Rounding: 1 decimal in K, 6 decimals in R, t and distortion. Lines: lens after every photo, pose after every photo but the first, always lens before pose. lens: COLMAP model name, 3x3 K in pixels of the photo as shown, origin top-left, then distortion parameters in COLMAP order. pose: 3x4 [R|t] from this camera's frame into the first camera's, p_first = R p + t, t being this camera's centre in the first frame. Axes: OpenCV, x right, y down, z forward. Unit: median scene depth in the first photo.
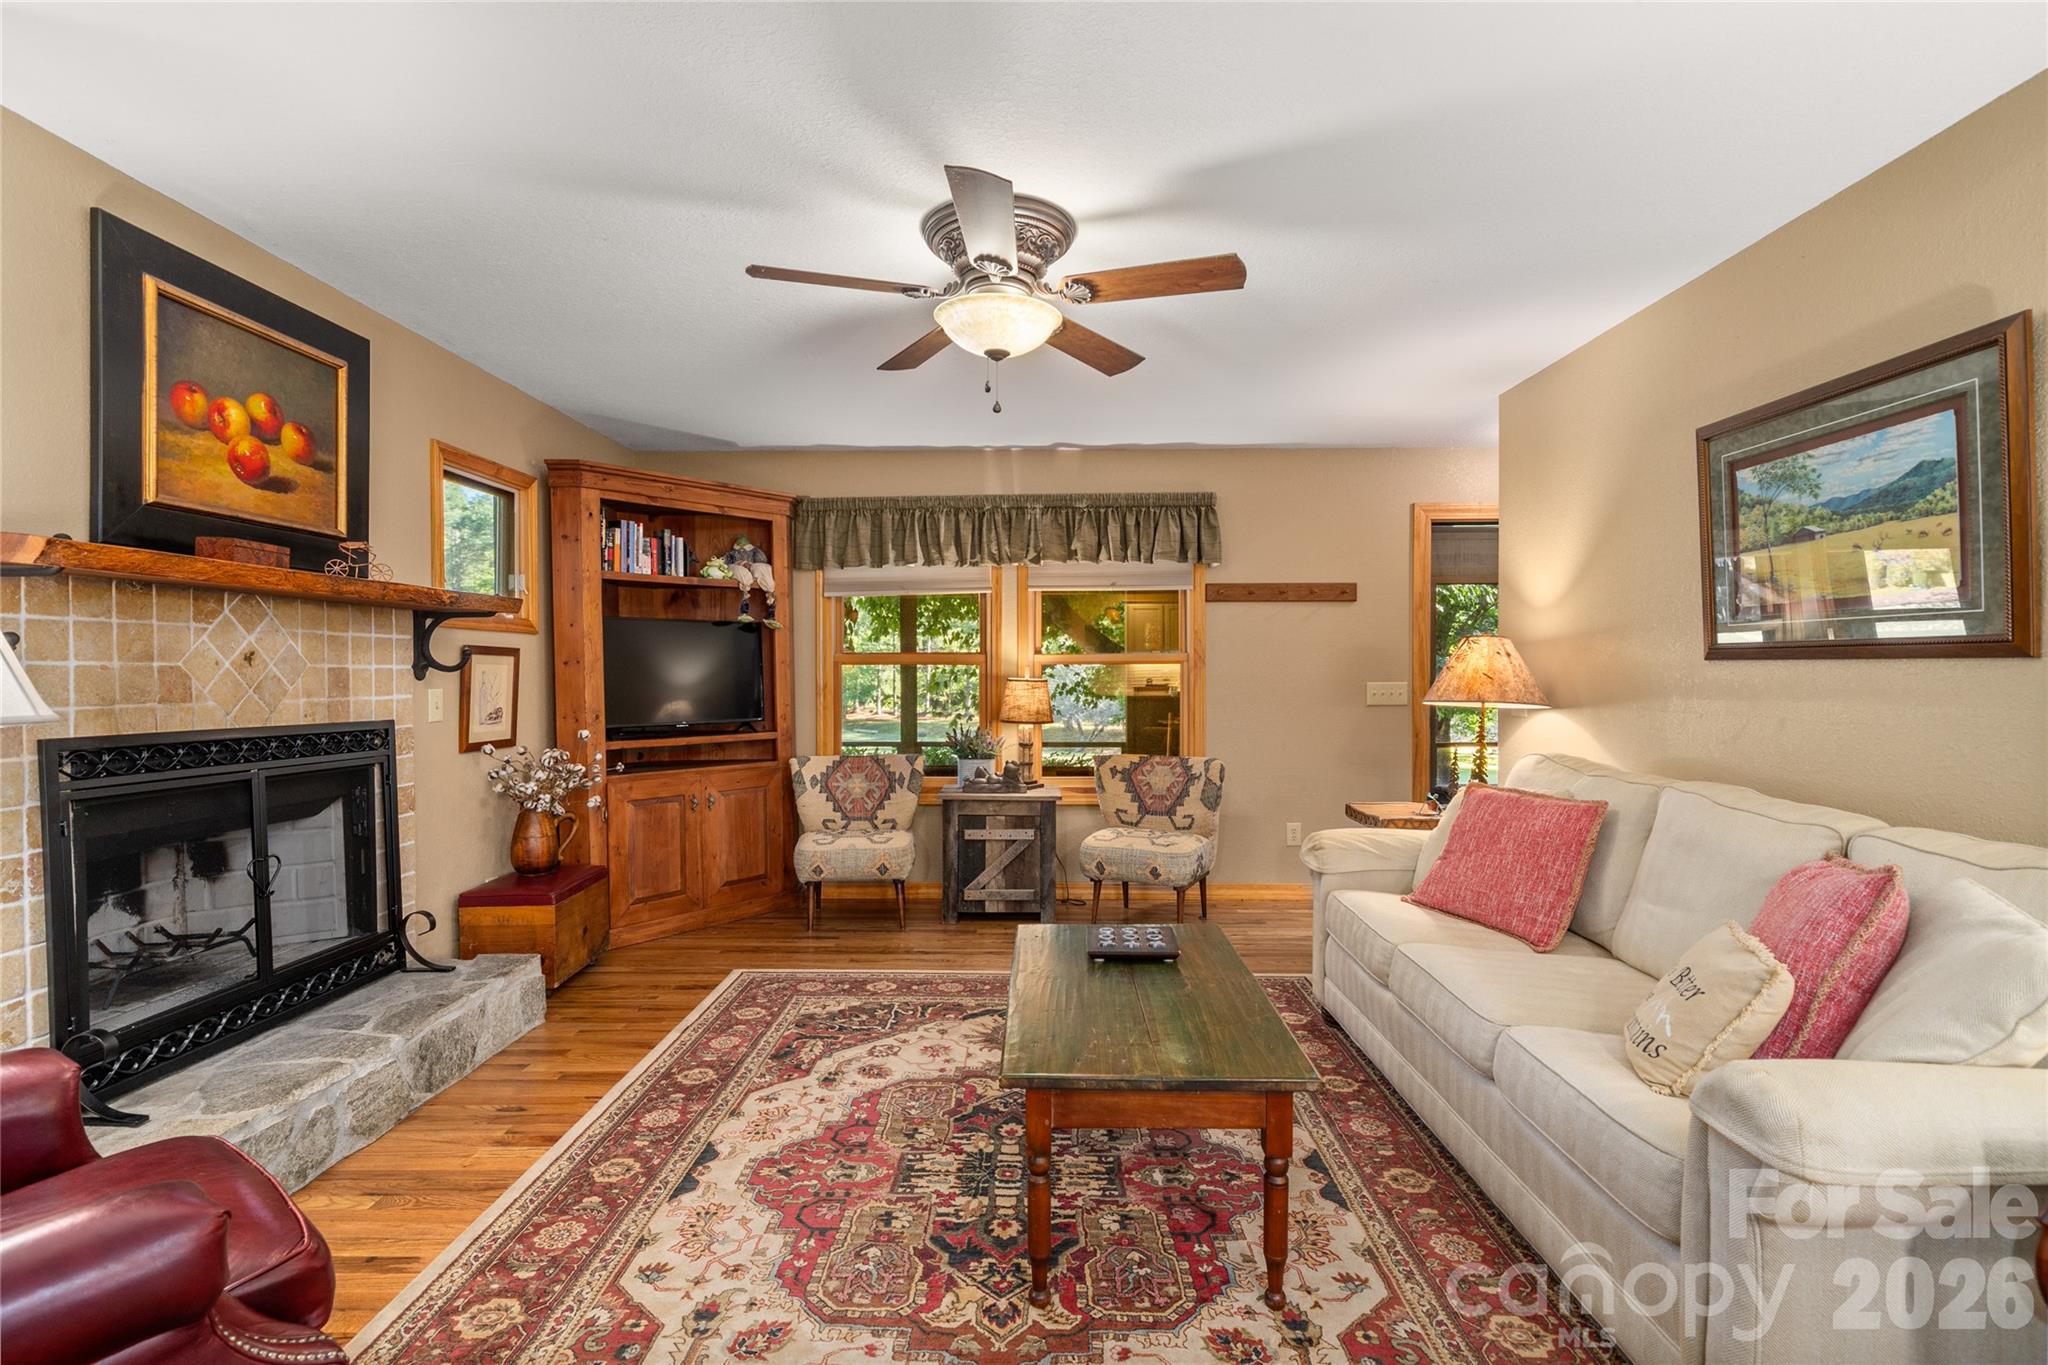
lens RADIAL K [[934.5, 0, 1022.3], [0, 934.5, 684.0], [0, 0, 1]] dist [0.001952, -0.001497]
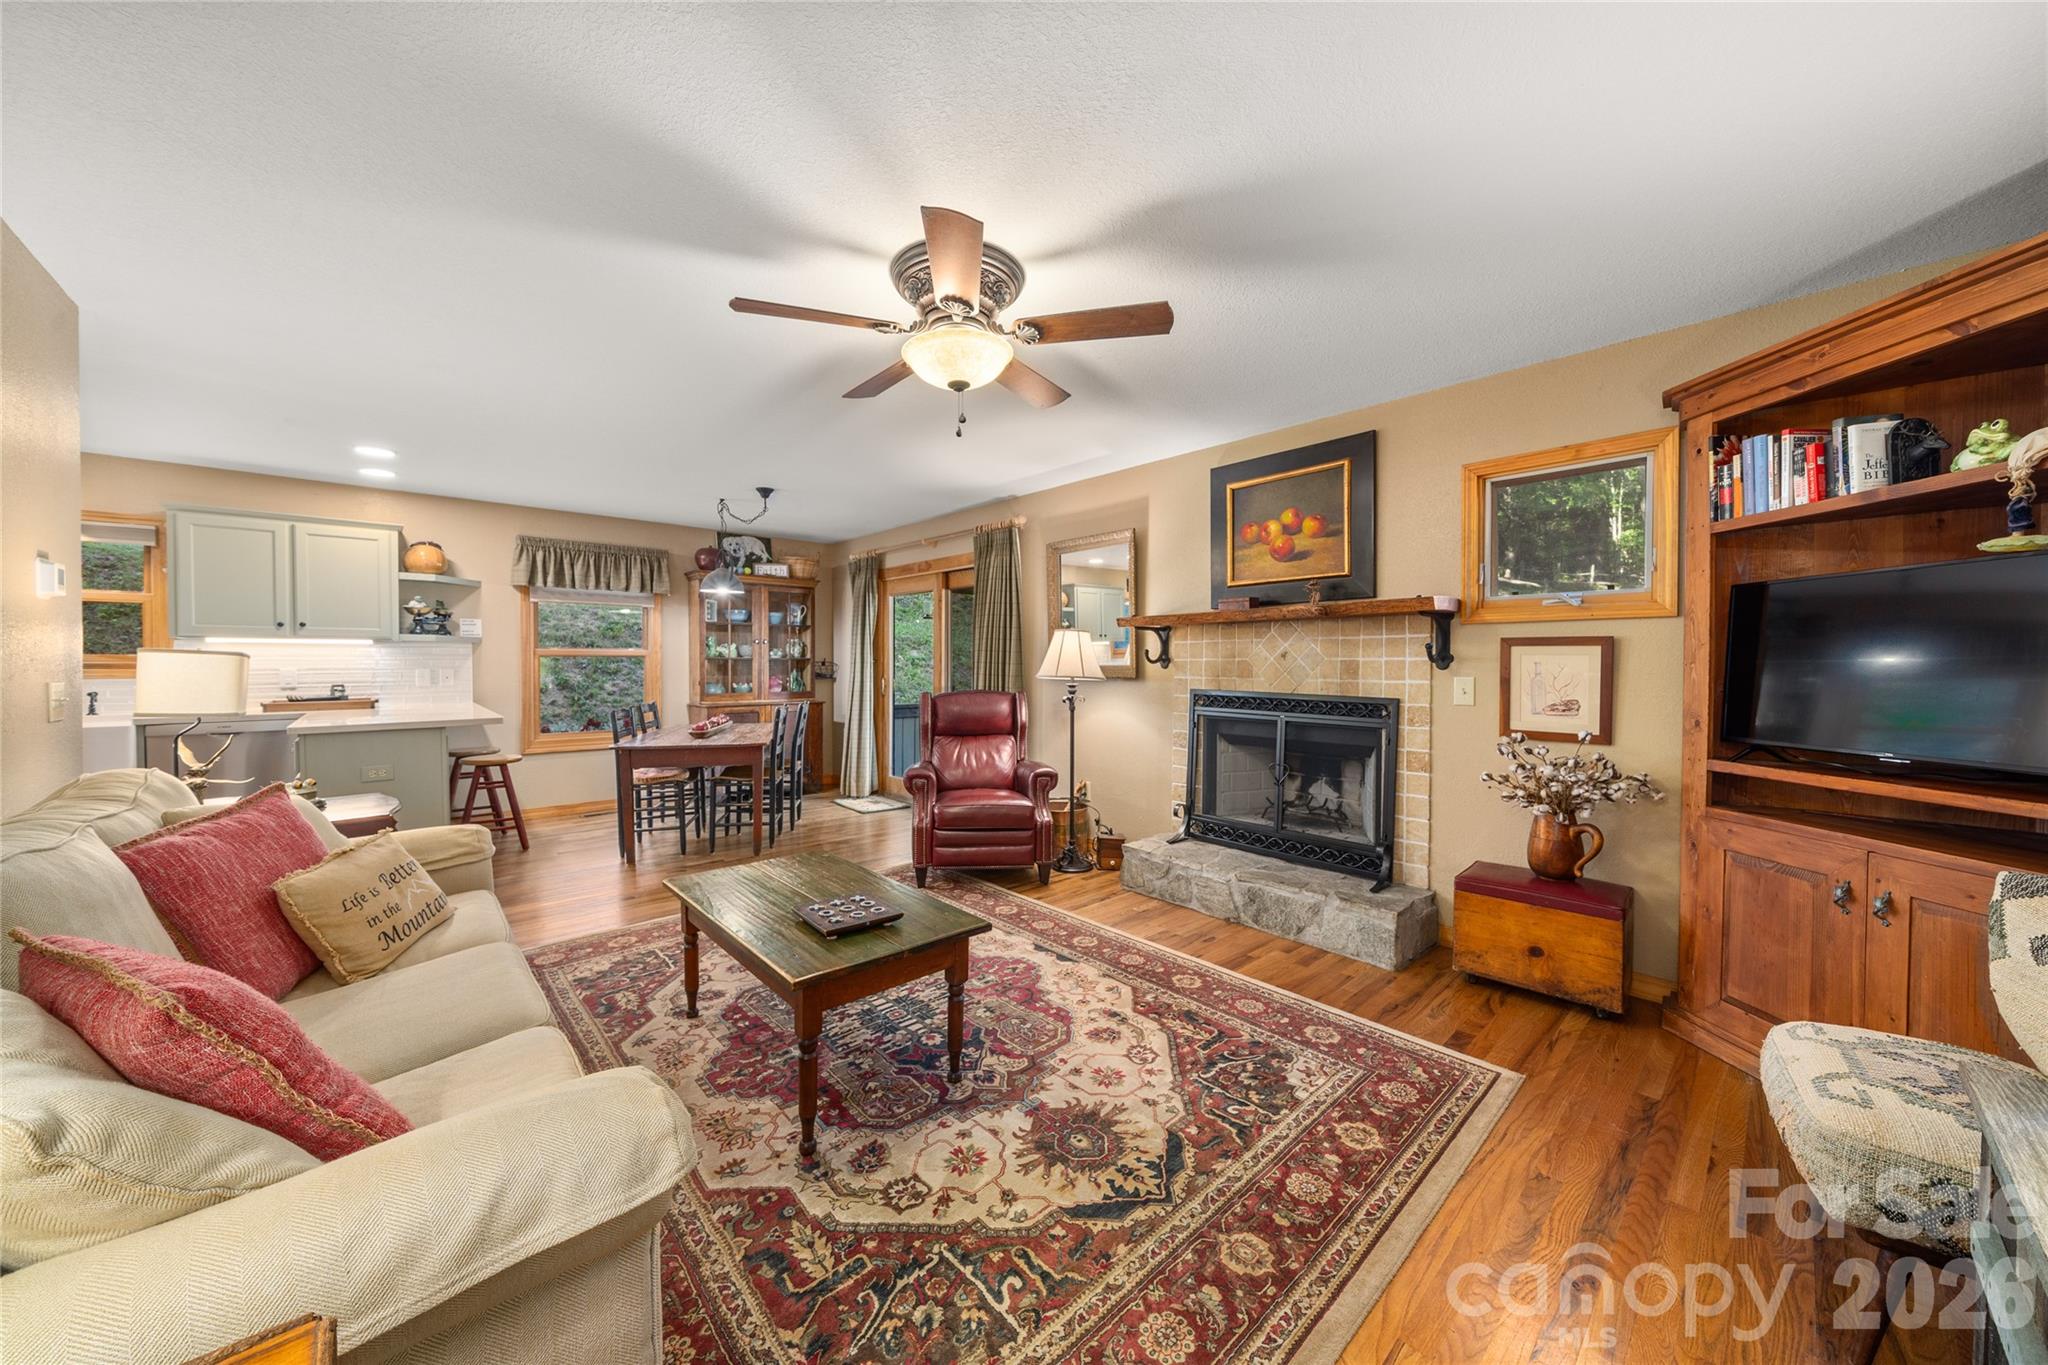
lens RADIAL K [[712.5, 0, 1024.7], [0, 712.5, 675.8], [0, 0, 1]] dist [-0.006503, 0.000212]
pose [[-0.727499, 0.012066, -0.686003, 0.468203], [-0.008785, 0.999600, 0.026898, -0.019018], [0.686053, 0.025595, -0.727101, 1.537515]]
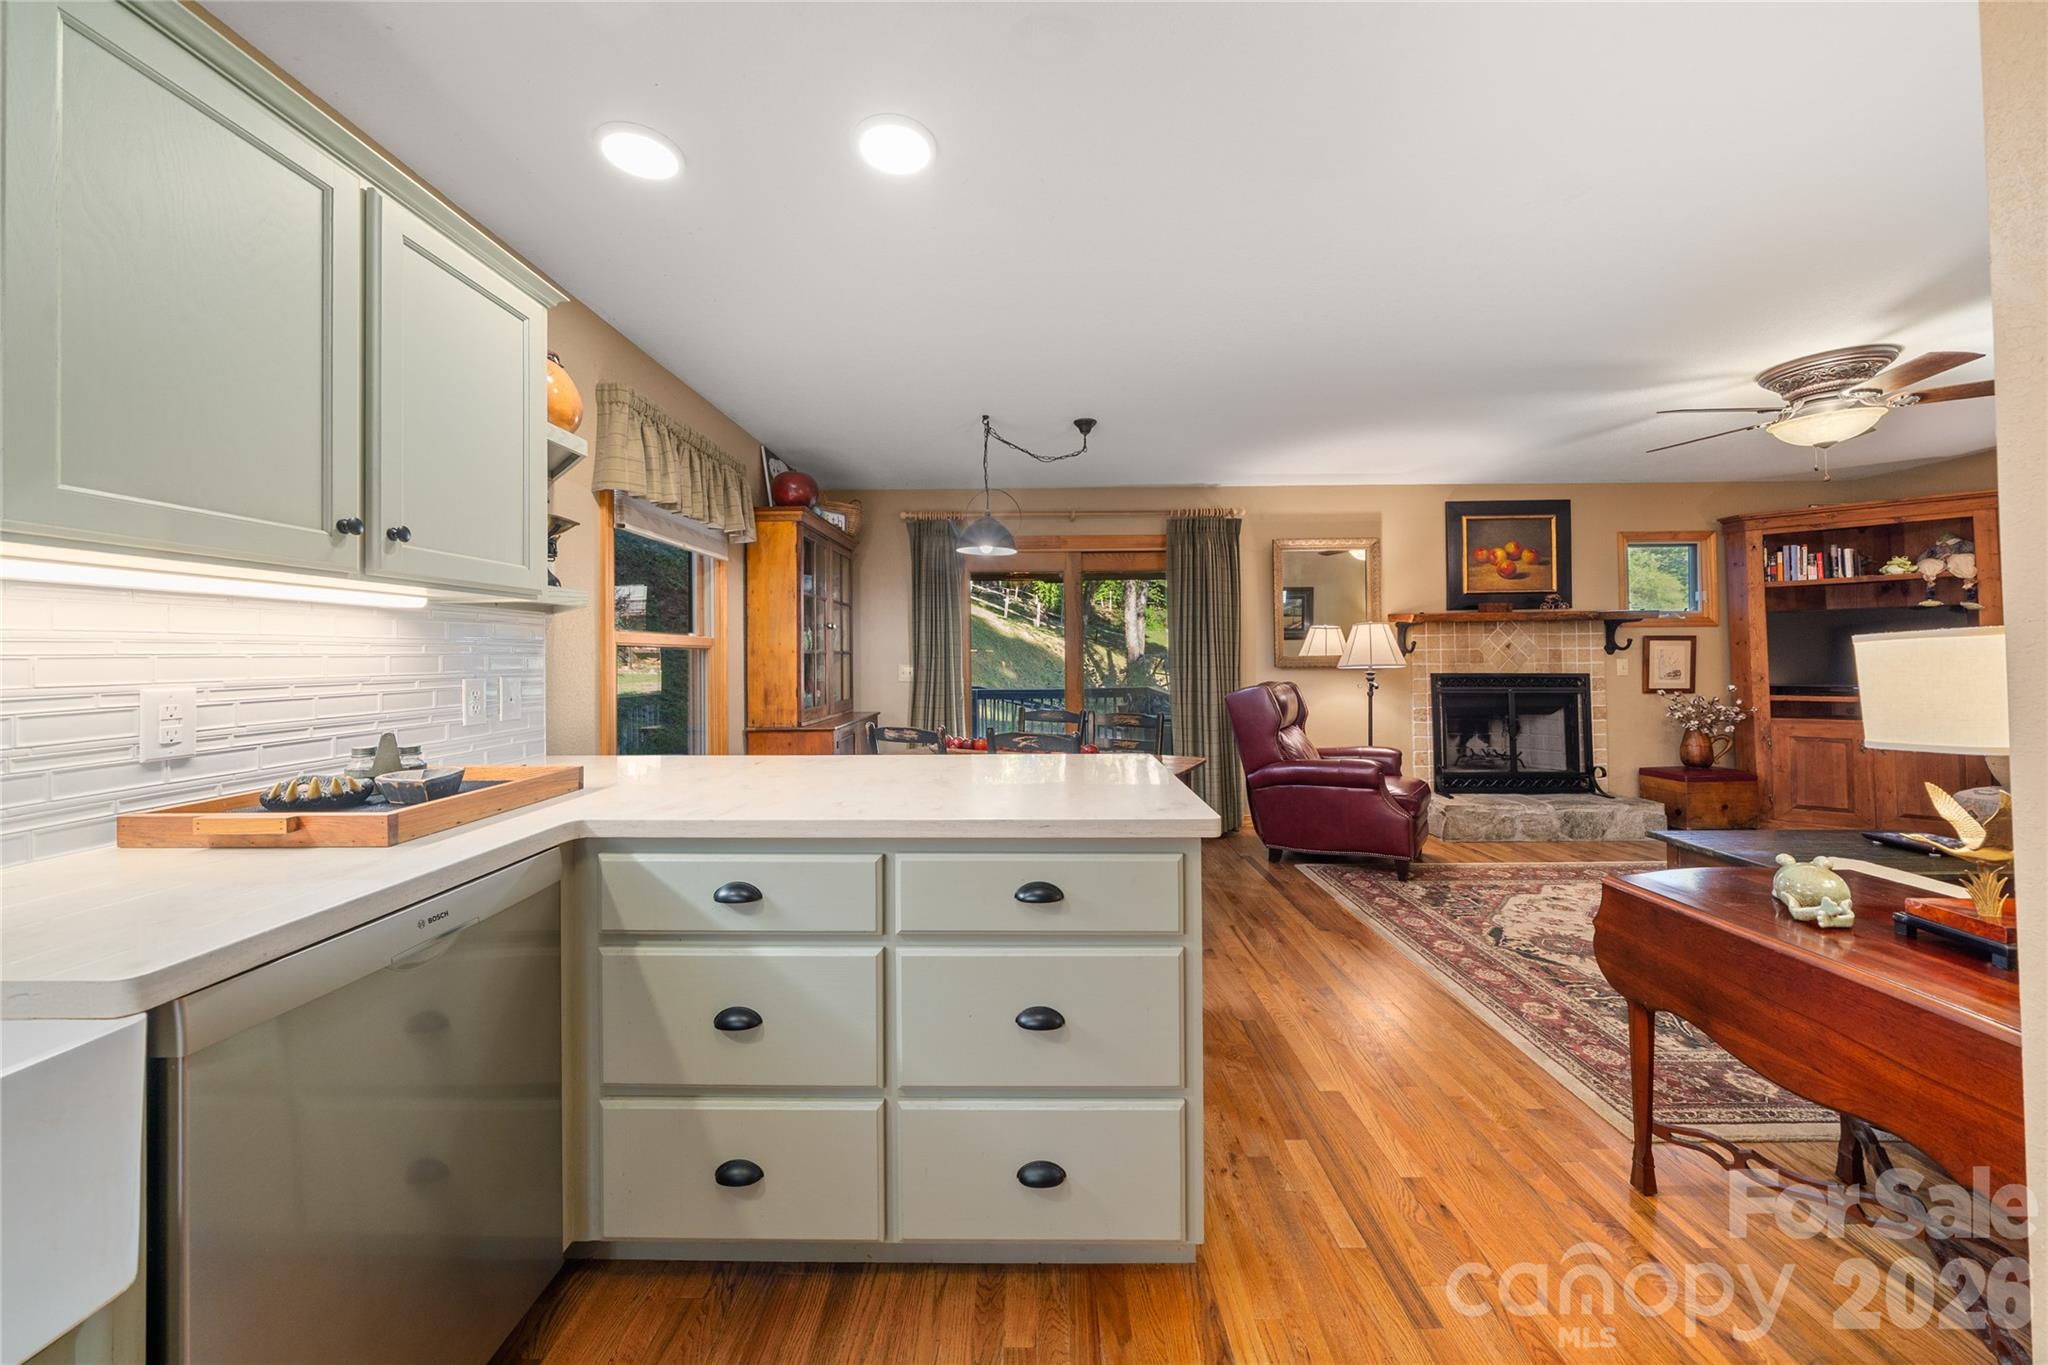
lens RADIAL K [[712.5, 0, 1031.7], [0, 712.5, 645.9], [0, 0, 1]] dist [-0.006503, 0.000212]
pose [[0.007198, -0.014463, -0.999869, 1.022315], [-0.002425, 0.999892, -0.014481, 0.002683], [0.999971, 0.002529, 0.007162, -0.295016]]
